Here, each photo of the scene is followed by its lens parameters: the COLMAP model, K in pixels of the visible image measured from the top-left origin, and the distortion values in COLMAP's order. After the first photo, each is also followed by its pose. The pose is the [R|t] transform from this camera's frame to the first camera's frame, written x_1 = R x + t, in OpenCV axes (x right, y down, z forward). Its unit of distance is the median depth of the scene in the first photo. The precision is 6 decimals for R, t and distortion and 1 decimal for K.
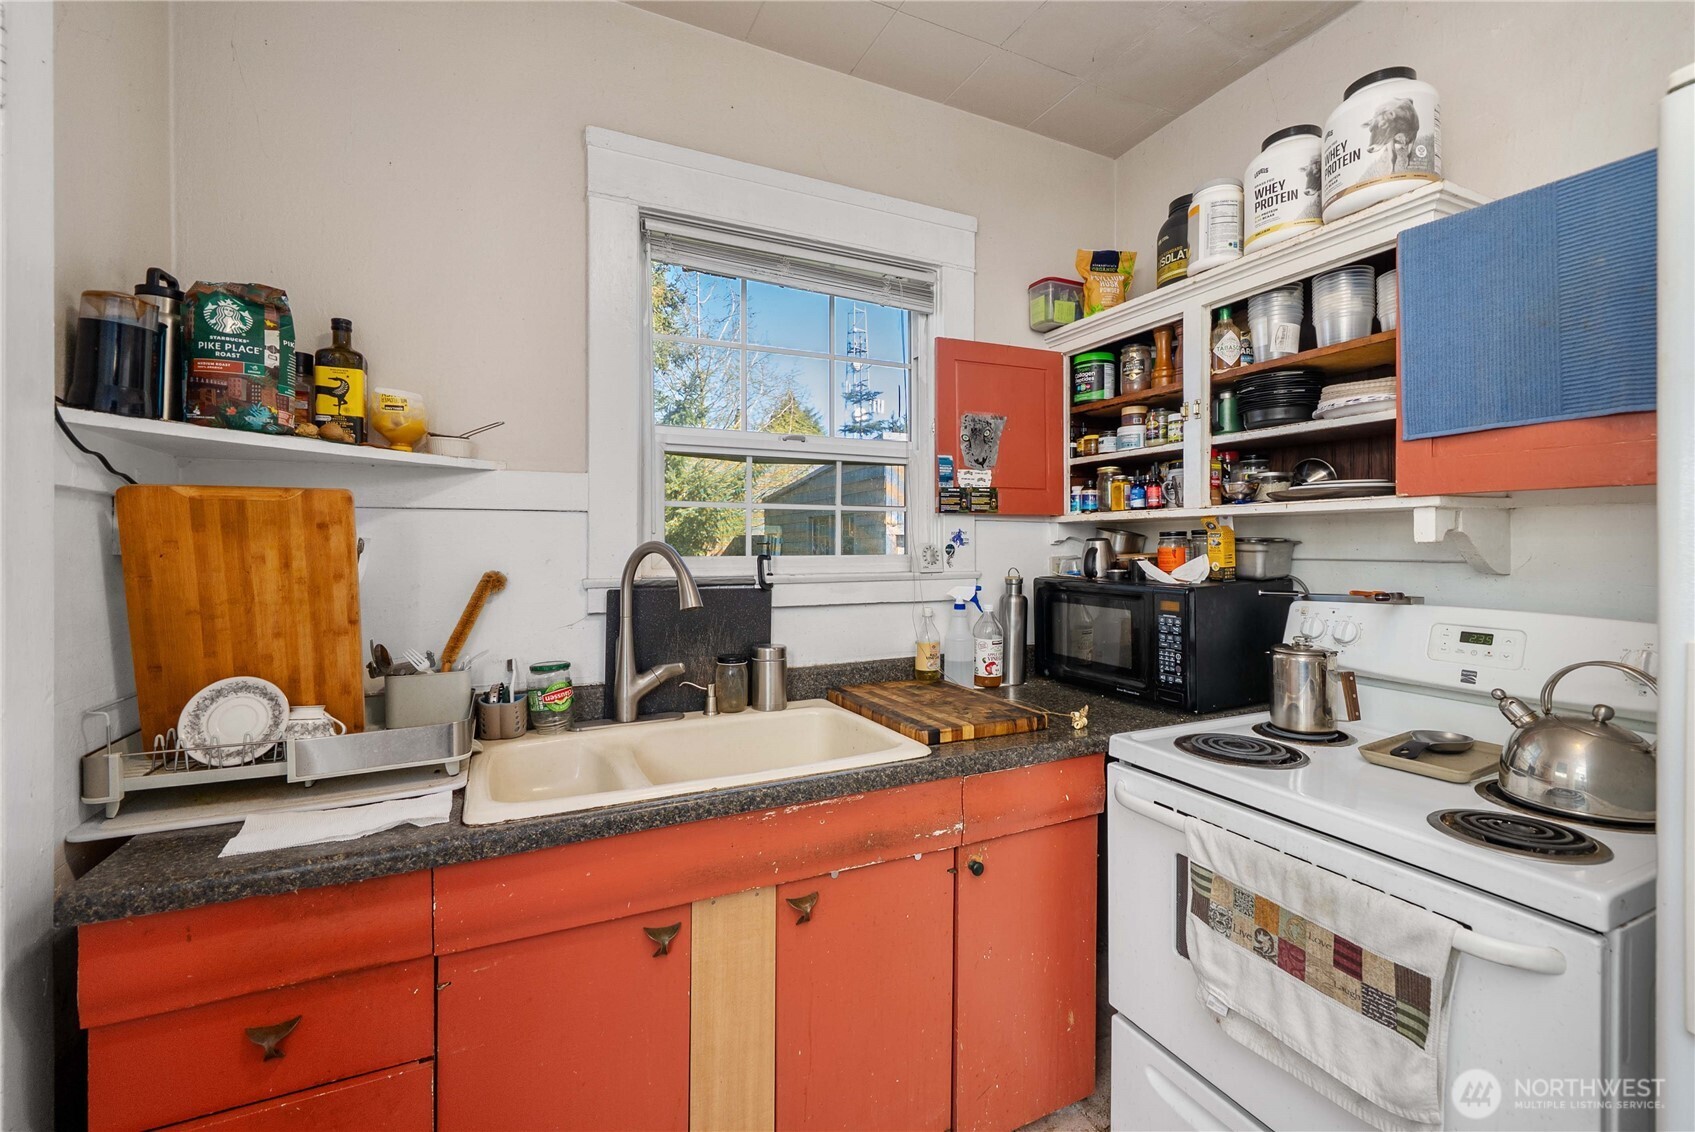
lens RADIAL K [[710.6, 0, 850.1], [0, 710.6, 535.6], [0, 0, 1]] dist [-0.002643, -0.000239]
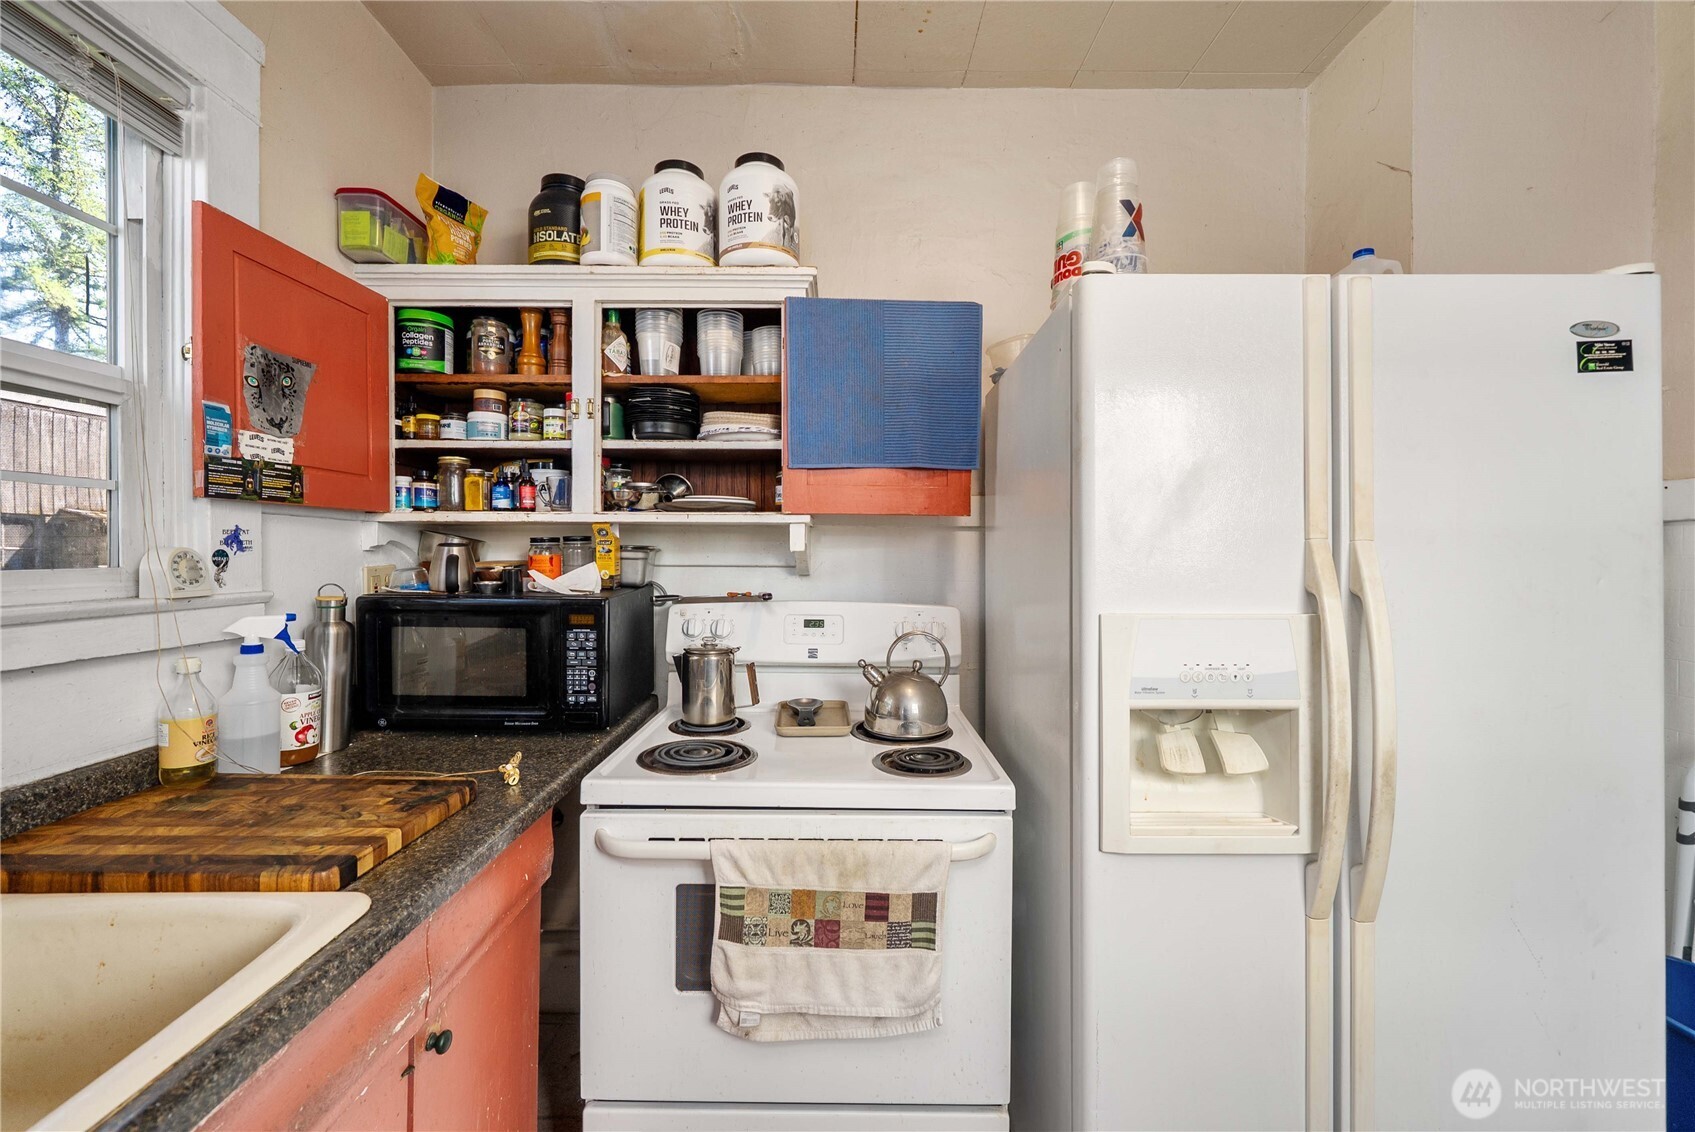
lens RADIAL K [[669.6, 0, 841.0], [0, 669.6, 554.6], [0, 0, 1]] dist [-0.002364, -0.000091]
pose [[0.436630, -0.000191, 0.899641, -0.159833], [-0.017131, 0.999817, 0.008527, 0.002709], [-0.899478, -0.019135, 0.436547, 0.295051]]
